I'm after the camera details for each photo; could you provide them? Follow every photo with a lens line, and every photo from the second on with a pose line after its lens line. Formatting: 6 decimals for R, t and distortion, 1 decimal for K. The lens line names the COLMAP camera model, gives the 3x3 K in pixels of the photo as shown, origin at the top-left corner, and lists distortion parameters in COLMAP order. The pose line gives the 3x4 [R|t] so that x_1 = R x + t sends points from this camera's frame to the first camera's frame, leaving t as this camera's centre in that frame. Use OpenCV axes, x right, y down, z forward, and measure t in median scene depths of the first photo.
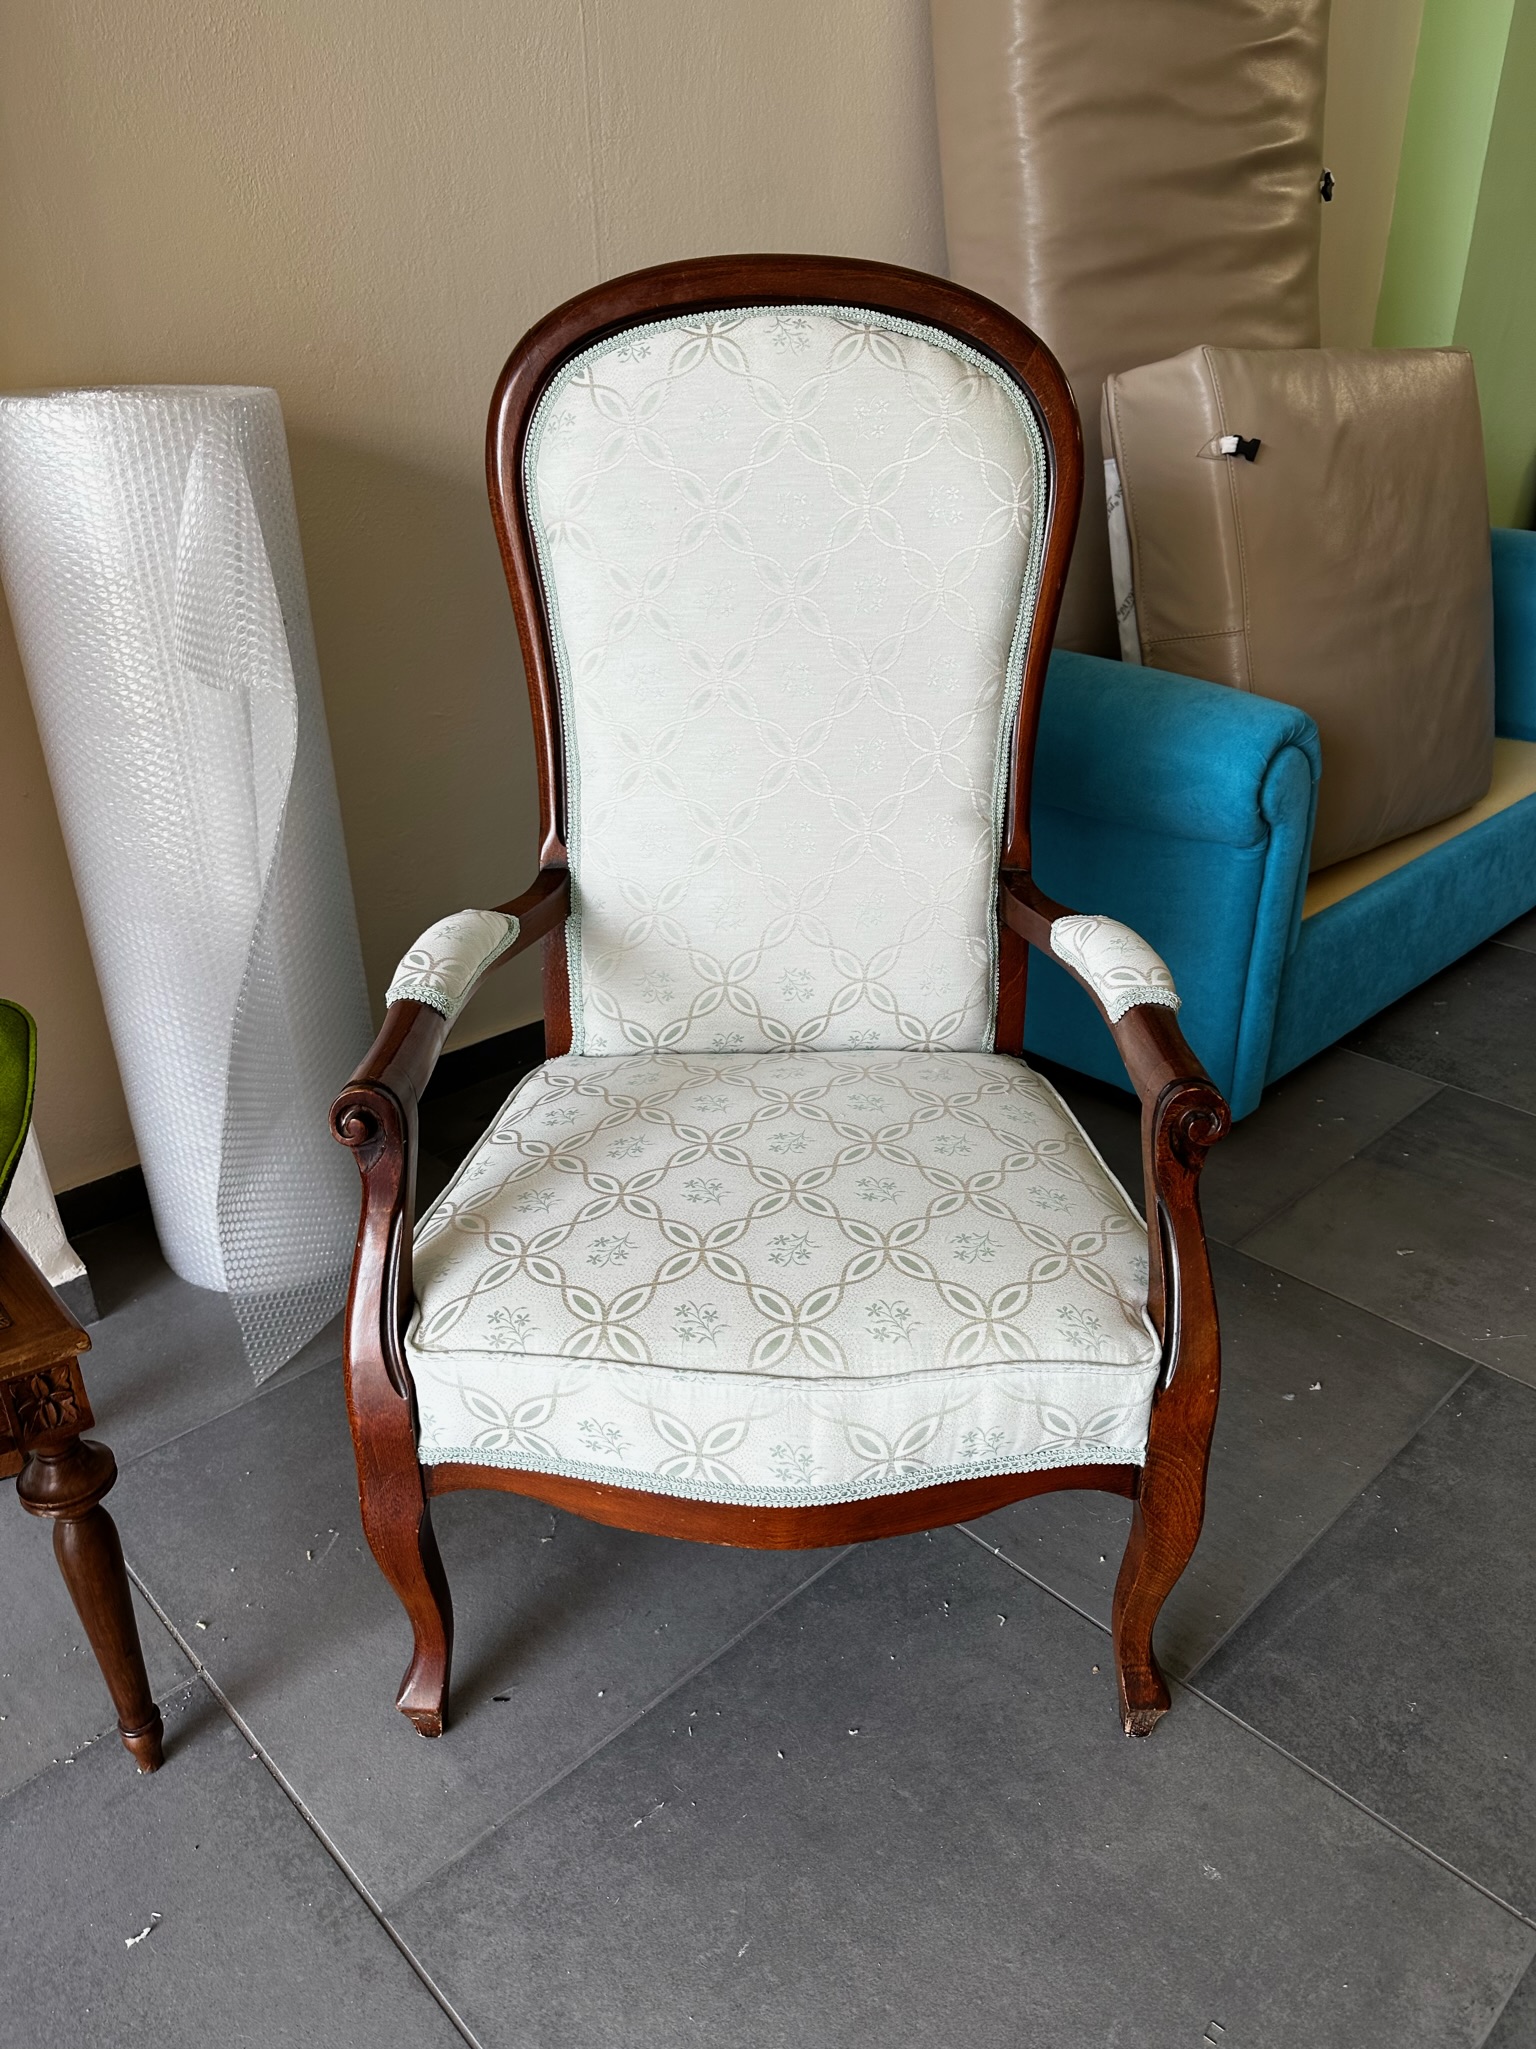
lens RADIAL K [[1453.8, 0, 768.1], [0, 1453.8, 1026.5], [0, 0, 1]] dist [0.013108, -0.023635]
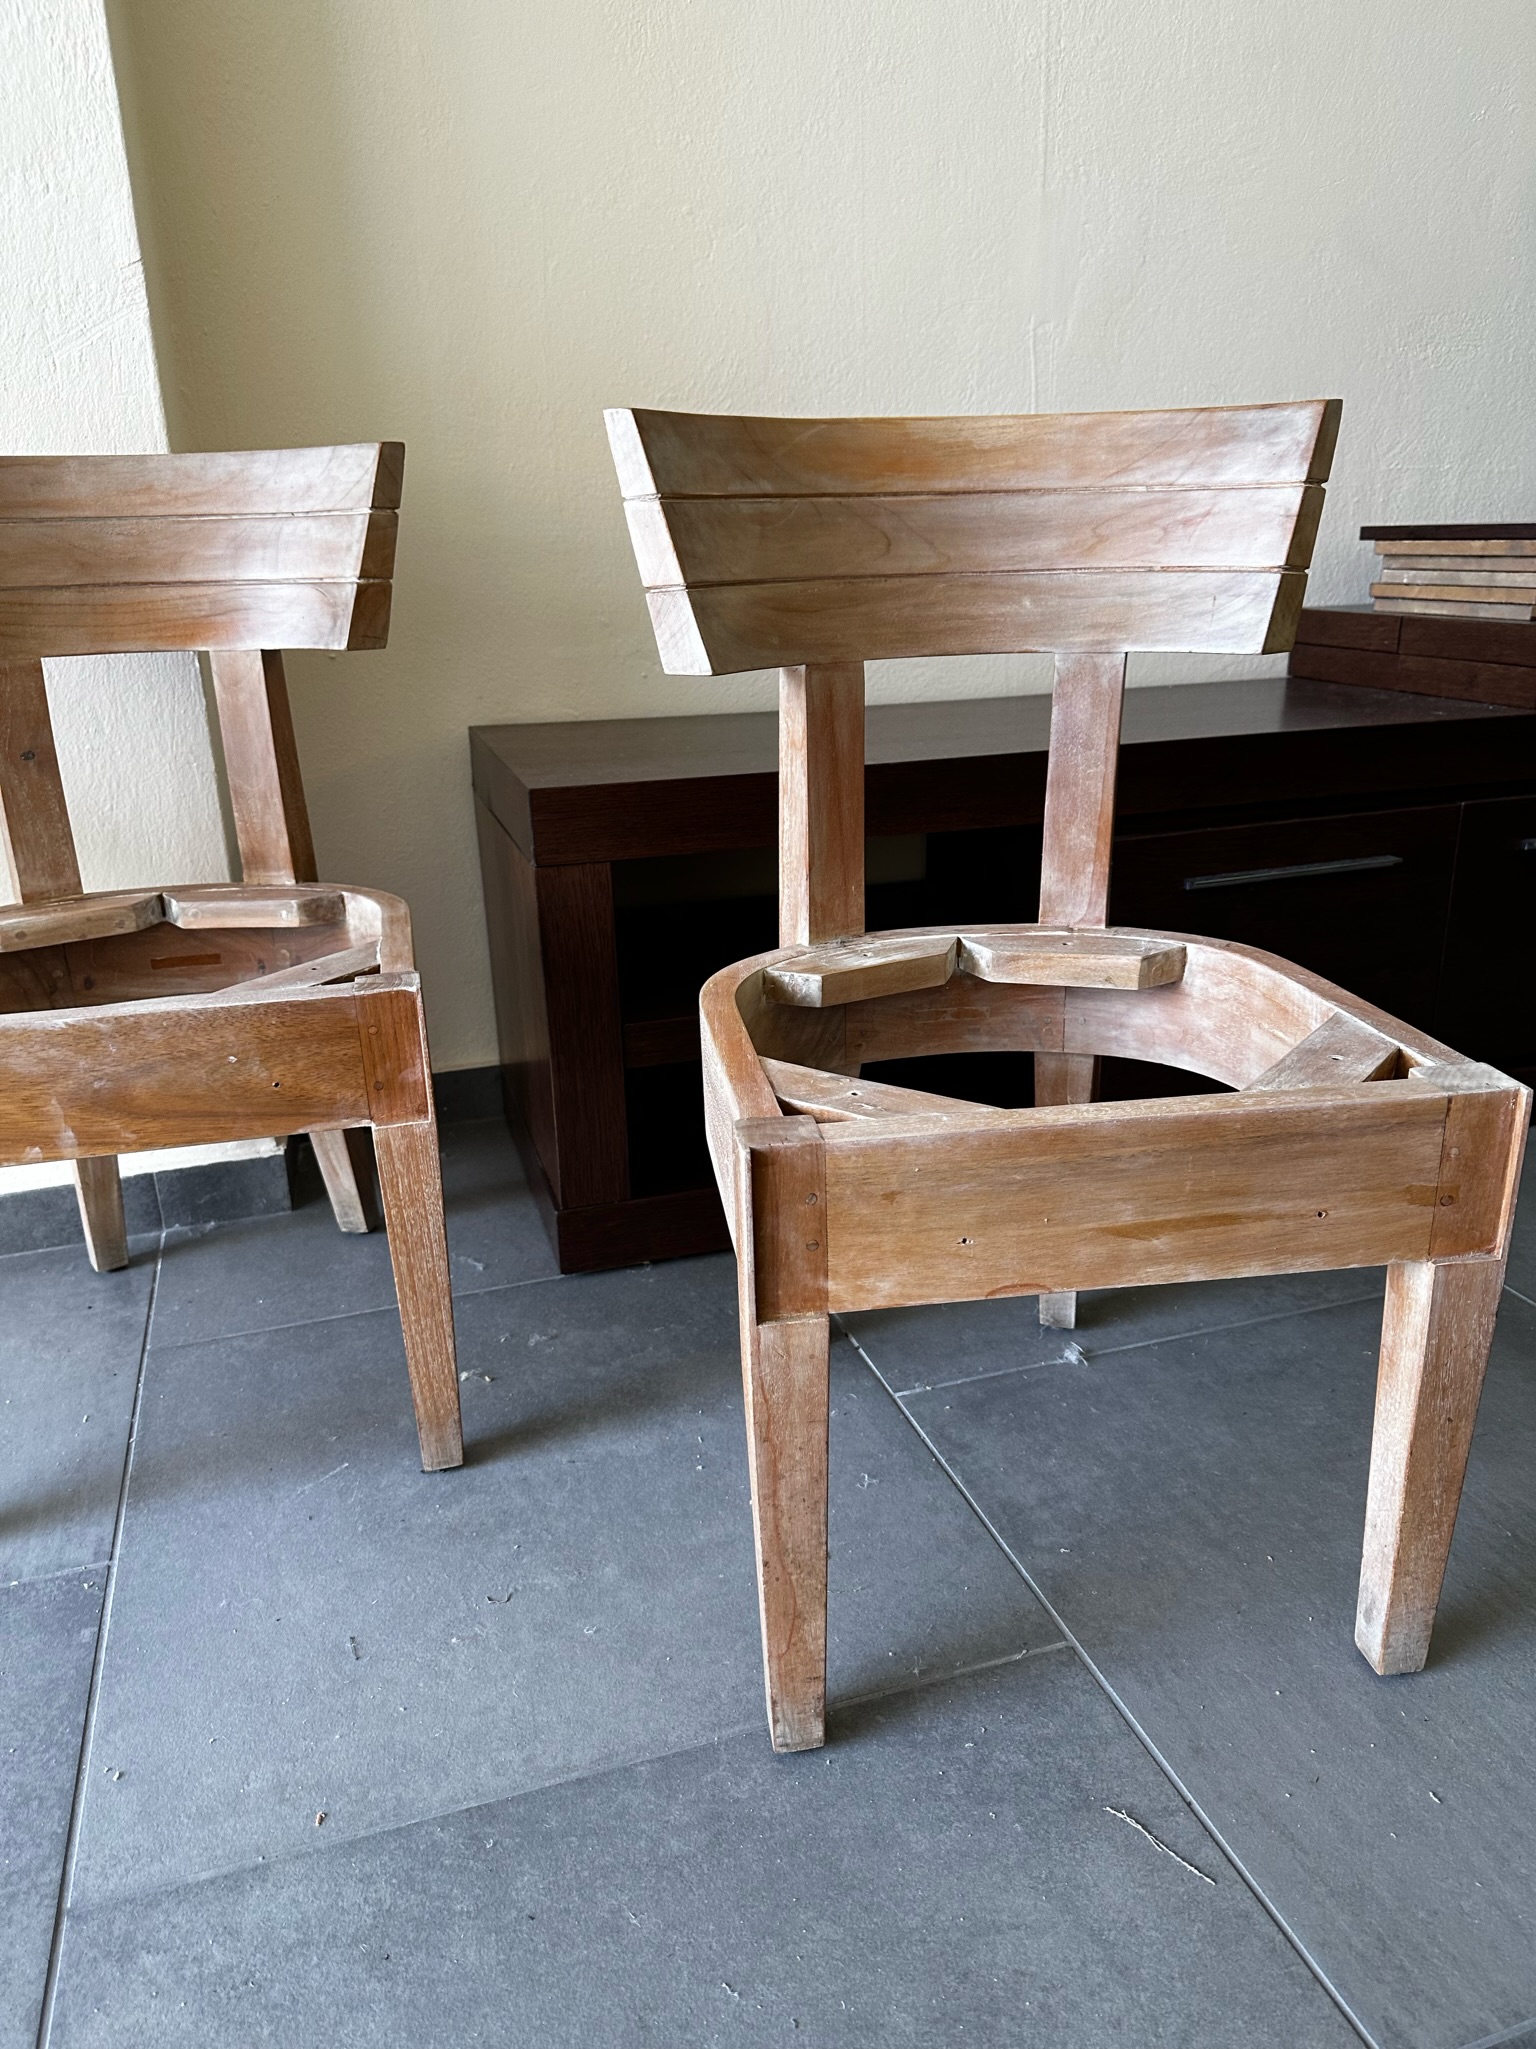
lens RADIAL K [[1453.8, 0, 763.7], [0, 1453.8, 1031.1], [0, 0, 1]] dist [0.013108, -0.023635]
pose [[0.899312, 0.126000, -0.418763, 0.274115], [-0.179974, 0.979377, -0.091820, 0.180882], [0.398558, 0.157941, 0.903441, 0.402058]]
